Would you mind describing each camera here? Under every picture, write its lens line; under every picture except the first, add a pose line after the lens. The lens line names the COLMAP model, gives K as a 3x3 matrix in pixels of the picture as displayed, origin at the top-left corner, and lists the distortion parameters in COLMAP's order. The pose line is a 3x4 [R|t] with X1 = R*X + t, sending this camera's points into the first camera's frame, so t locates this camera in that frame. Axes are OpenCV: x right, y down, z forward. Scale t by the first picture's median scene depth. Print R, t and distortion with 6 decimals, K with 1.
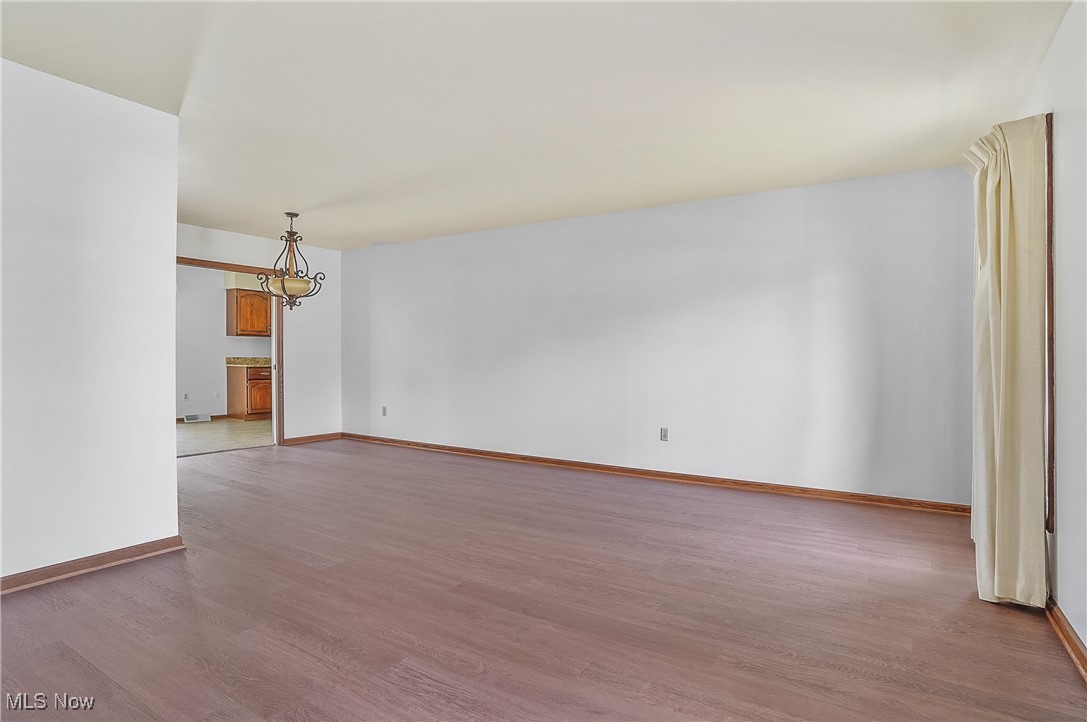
lens RADIAL K [[570.4, 0, 540.5], [0, 570.4, 361.1], [0, 0, 1]] dist [-0.076136, 0.043749]
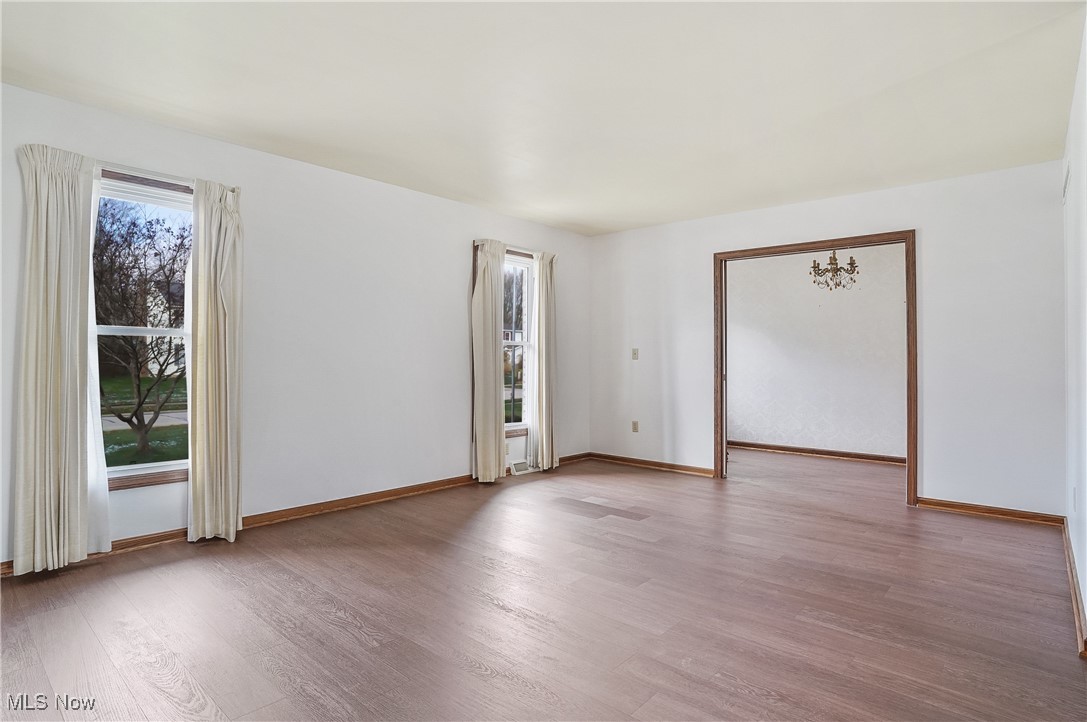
lens RADIAL K [[570.4, 0, 540.5], [0, 570.4, 361.1], [0, 0, 1]] dist [-0.076136, 0.043749]
pose [[-0.986439, -0.017255, 0.163218, -0.062313], [-0.016167, 0.999837, 0.007997, -0.007004], [-0.163330, 0.005250, -0.986558, 1.034015]]
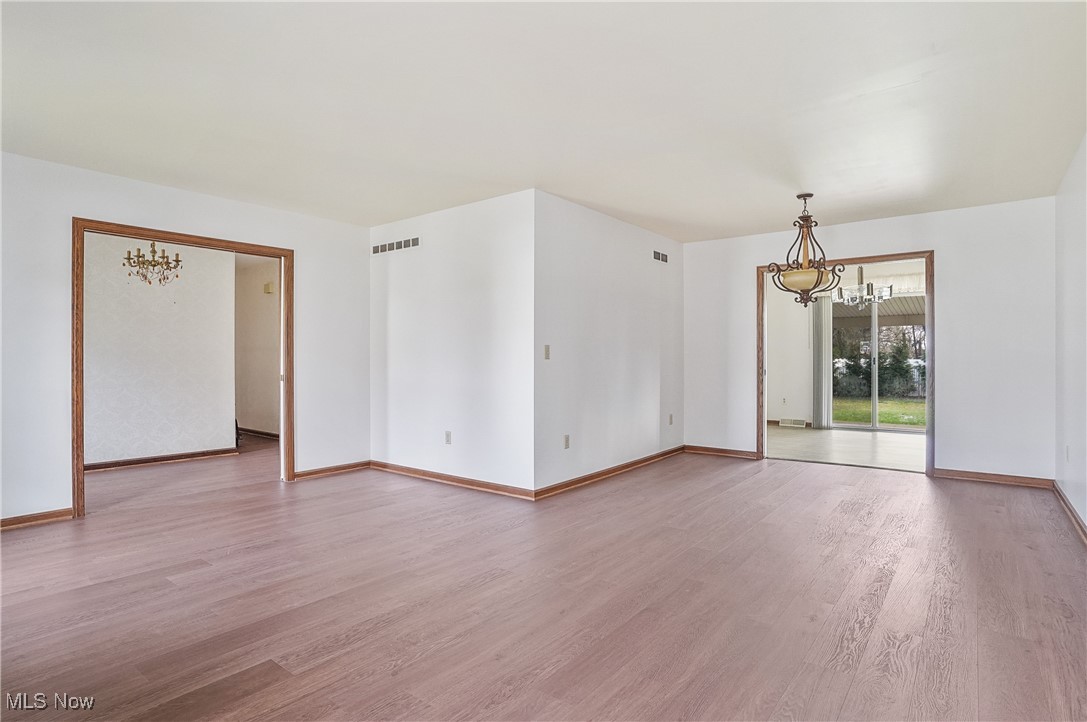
lens RADIAL K [[578.6, 0, 530.6], [0, 578.6, 346.9], [0, 0, 1]] dist [-0.075882, 0.039123]
pose [[-0.105222, -0.032936, -0.993903, 0.465811], [-0.001899, 0.999456, -0.032919, 0.000427], [0.994447, -0.001576, -0.105227, 0.674572]]
